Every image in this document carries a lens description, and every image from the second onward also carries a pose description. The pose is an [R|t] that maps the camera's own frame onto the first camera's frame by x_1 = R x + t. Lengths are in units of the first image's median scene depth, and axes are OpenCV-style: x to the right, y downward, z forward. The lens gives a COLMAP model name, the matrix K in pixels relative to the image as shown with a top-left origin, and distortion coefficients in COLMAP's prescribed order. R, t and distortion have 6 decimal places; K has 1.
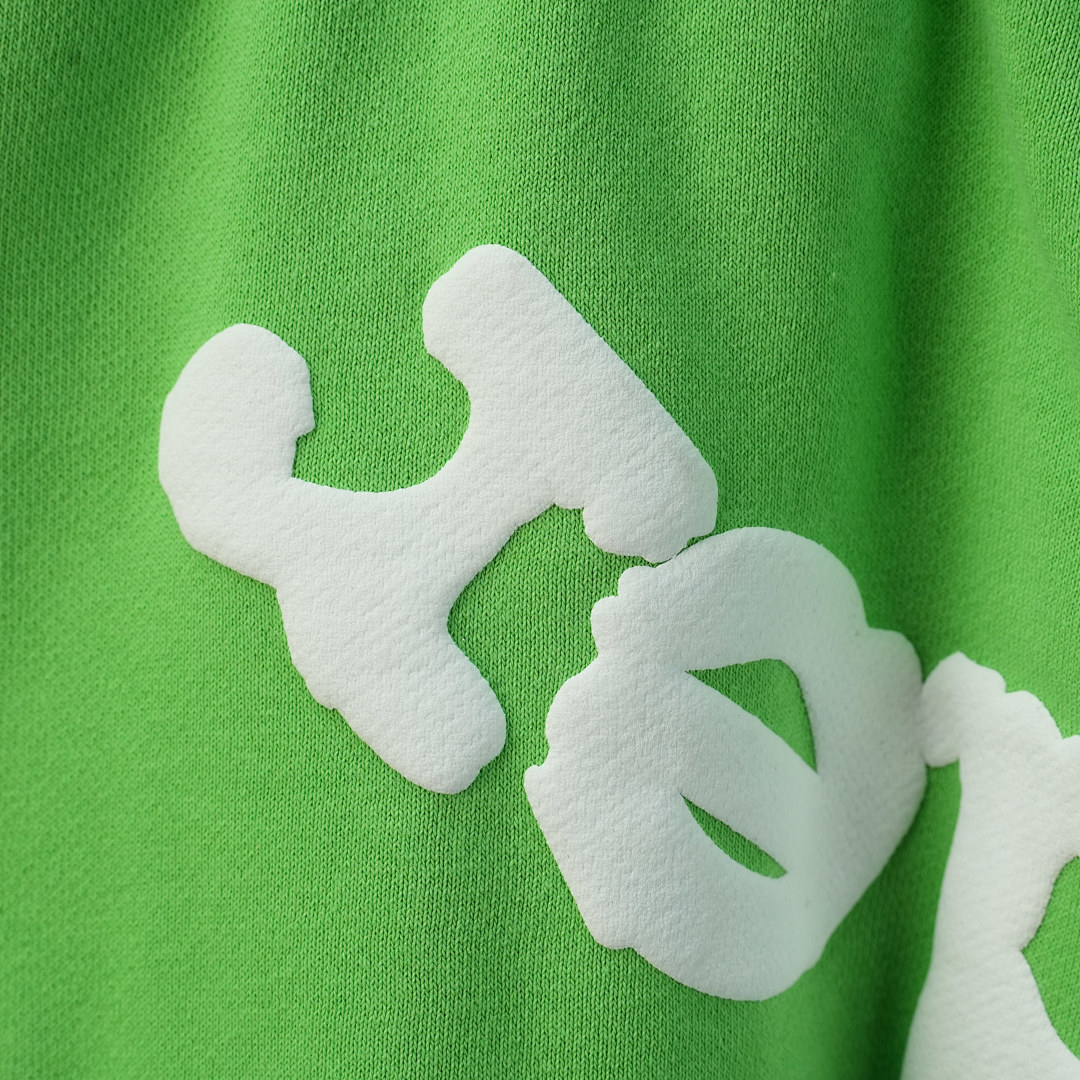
lens RADIAL K [[3404.0, 0, 540.0], [0, 3404.0, 540.0], [0, 0, 1]] dist [0.085913, 0.092463]
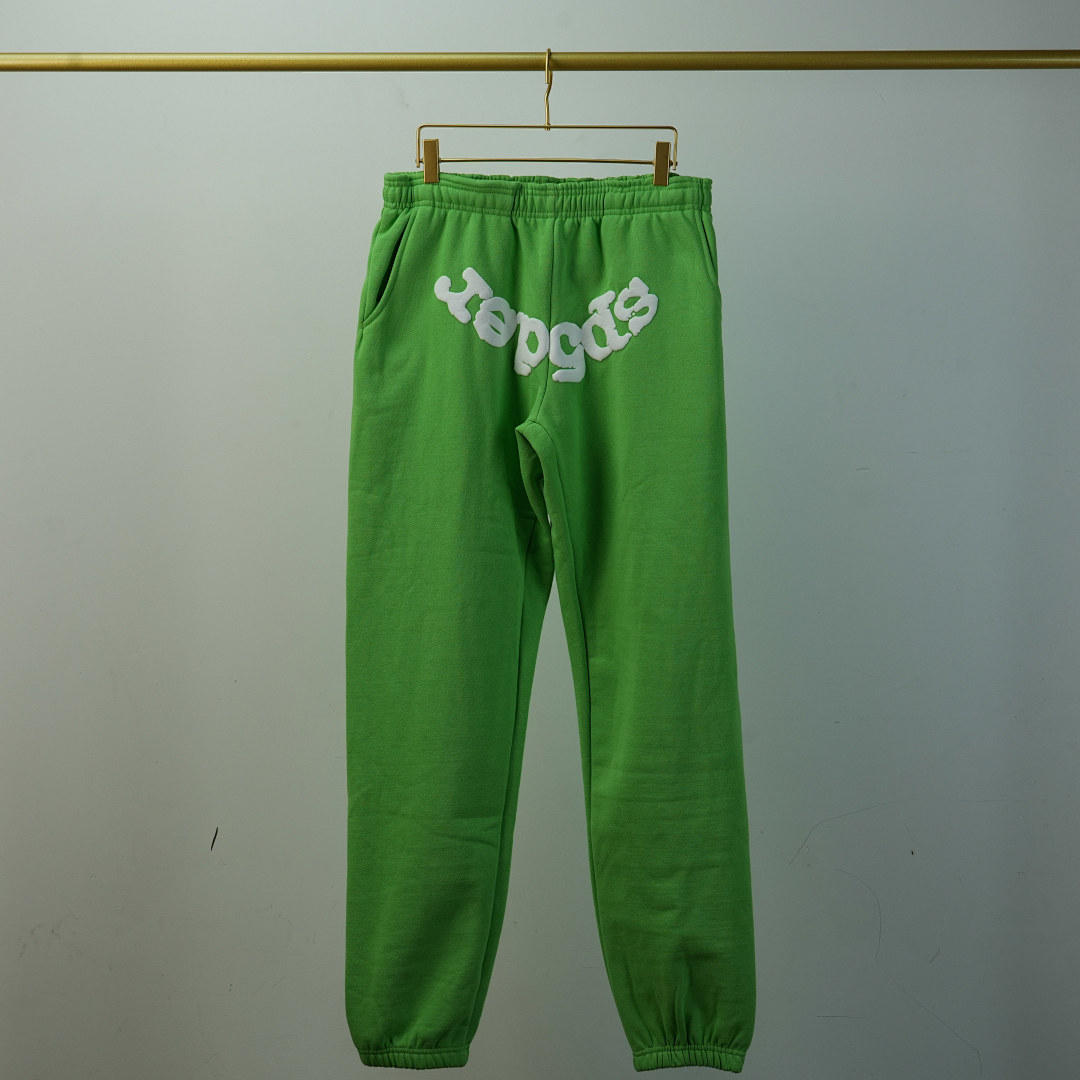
lens RADIAL K [[3404.0, 0, 540.0], [0, 3404.0, 540.0], [0, 0, 1]] dist [0.085913, 0.092463]
pose [[0.999881, -0.002579, 0.015222, 0.036524], [0.002777, 0.999911, -0.013027, 0.815733], [-0.015187, 0.013068, 0.999799, -8.681930]]
